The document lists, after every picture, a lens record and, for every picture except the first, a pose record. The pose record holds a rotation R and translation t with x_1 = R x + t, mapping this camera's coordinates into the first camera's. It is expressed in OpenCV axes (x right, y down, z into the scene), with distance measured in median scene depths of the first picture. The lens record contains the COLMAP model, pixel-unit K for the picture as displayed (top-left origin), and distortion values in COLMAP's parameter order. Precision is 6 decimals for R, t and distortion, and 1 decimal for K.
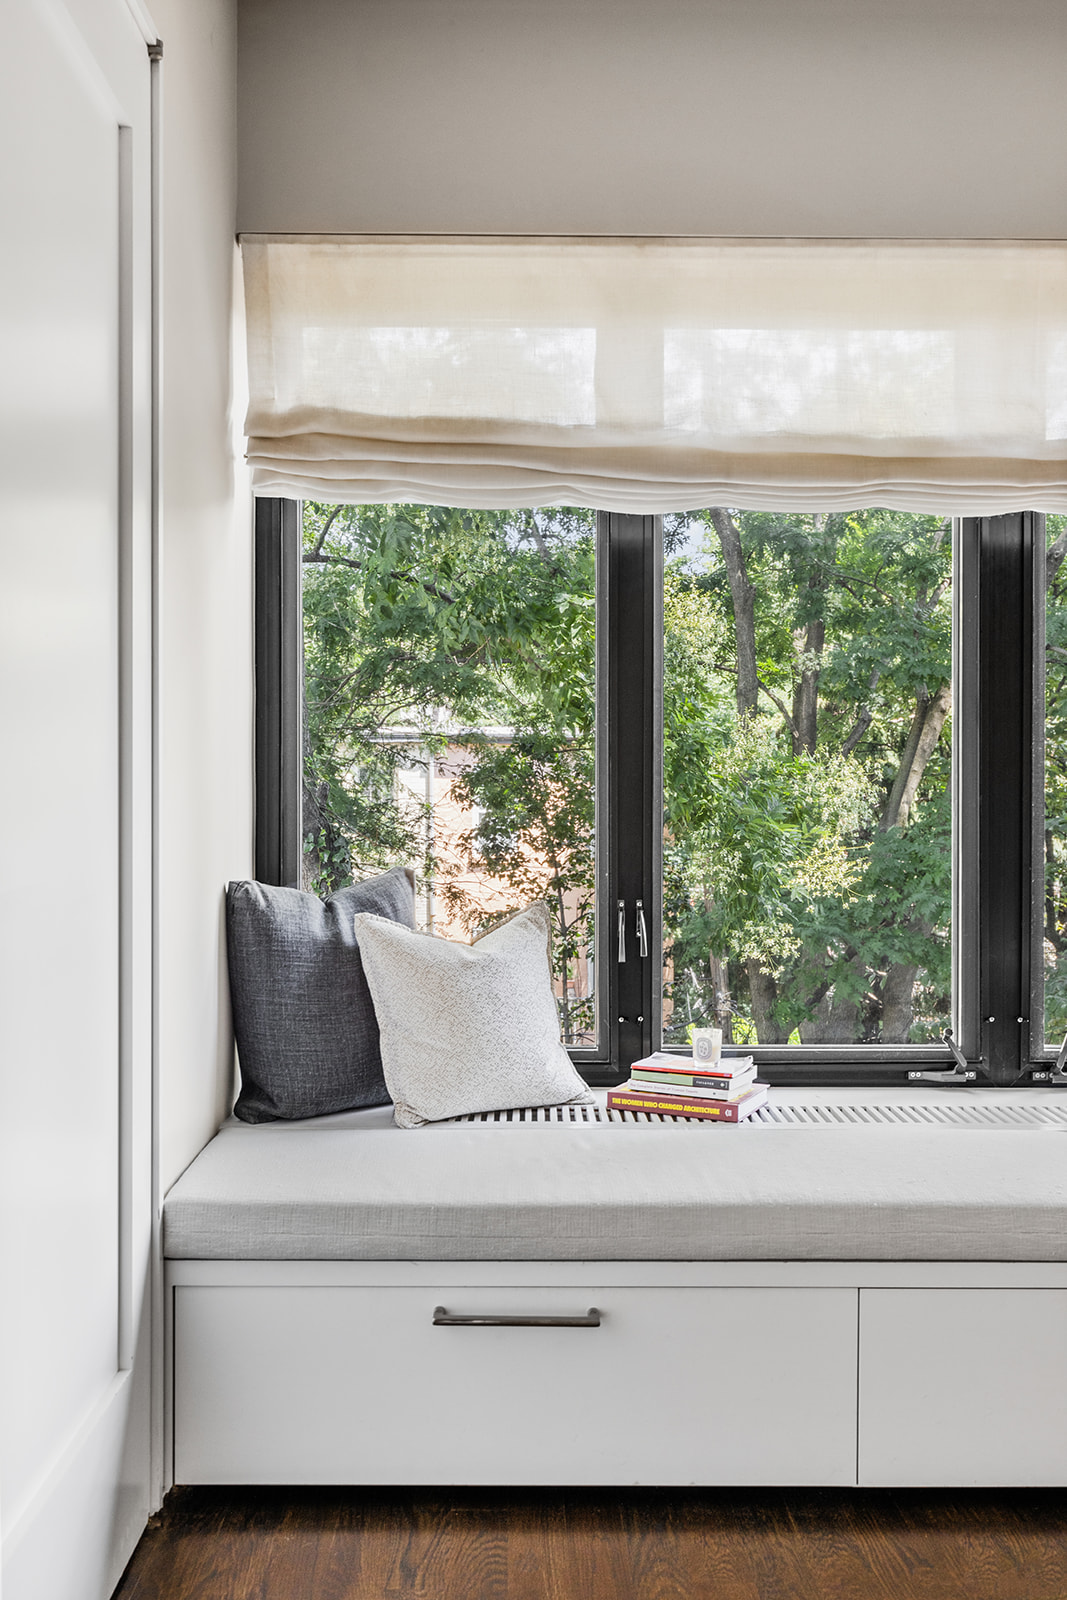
lens RADIAL K [[1487.2, 0, 532.9], [0, 1487.2, 801.4], [0, 0, 1]] dist [-0.017621, 0.000000]
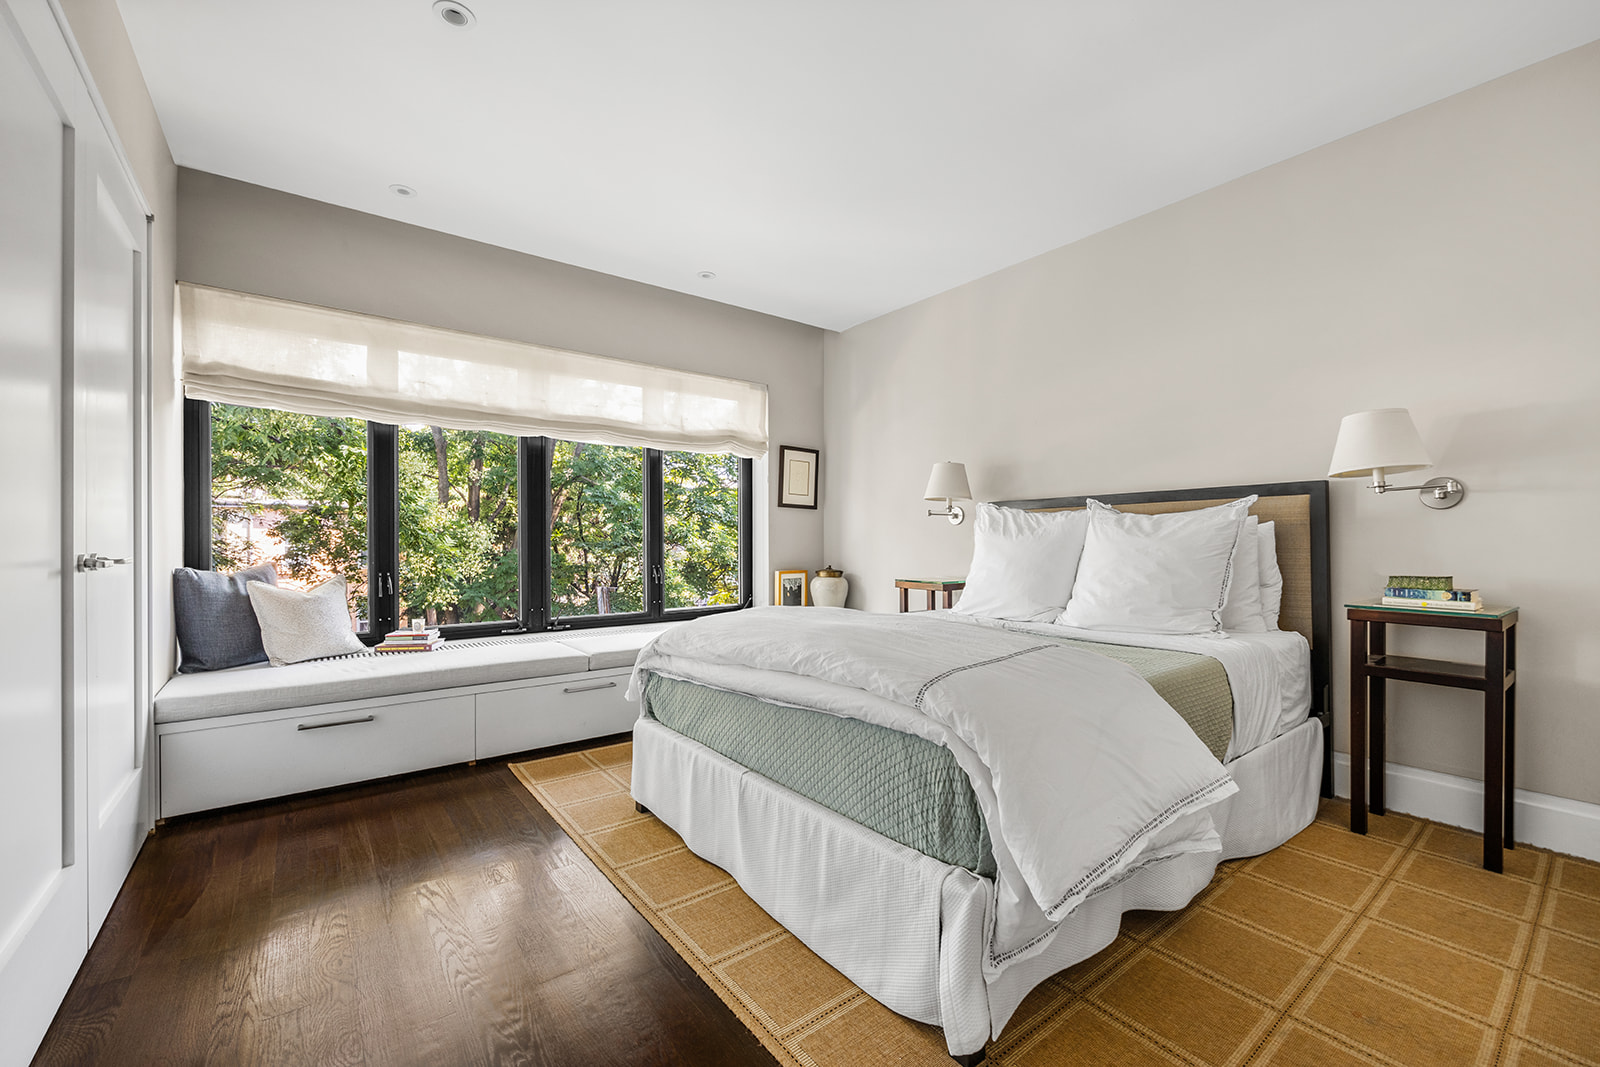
lens RADIAL K [[648.2, 0, 789.2], [0, 648.2, 541.0], [0, 0, 1]] dist [0.002552, 0.000351]
pose [[0.809225, -0.005033, 0.587477, -0.027367], [0.004145, 0.999987, 0.002858, 0.012468], [-0.587484, 0.000123, 0.809236, -0.326884]]
